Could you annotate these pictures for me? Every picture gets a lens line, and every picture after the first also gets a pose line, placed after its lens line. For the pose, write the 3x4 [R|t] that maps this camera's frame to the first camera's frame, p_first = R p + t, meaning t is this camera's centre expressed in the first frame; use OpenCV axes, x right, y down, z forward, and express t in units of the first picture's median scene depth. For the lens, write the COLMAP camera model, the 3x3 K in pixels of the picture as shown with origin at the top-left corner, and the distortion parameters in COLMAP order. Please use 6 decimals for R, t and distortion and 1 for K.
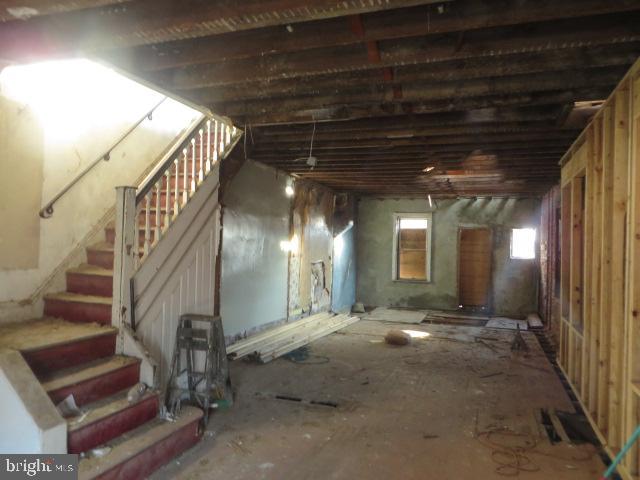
lens RADIAL K [[474.0, 0, 320.0], [0, 474.0, 240.0], [0, 0, 1]] dist [0.002444, 0.001905]
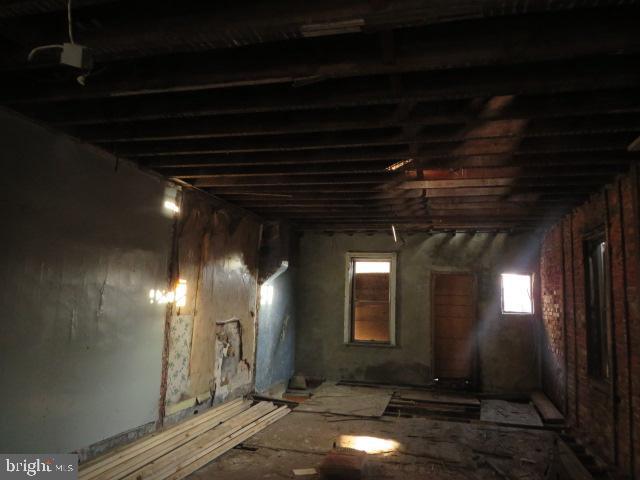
lens RADIAL K [[474.0, 0, 320.0], [0, 474.0, 240.0], [0, 0, 1]] dist [0.002444, 0.001905]
pose [[0.996710, 0.011983, 0.080160, 0.061528], [-0.003619, 0.994604, -0.103681, 0.001942], [-0.080970, 0.103050, 0.991375, 0.293725]]
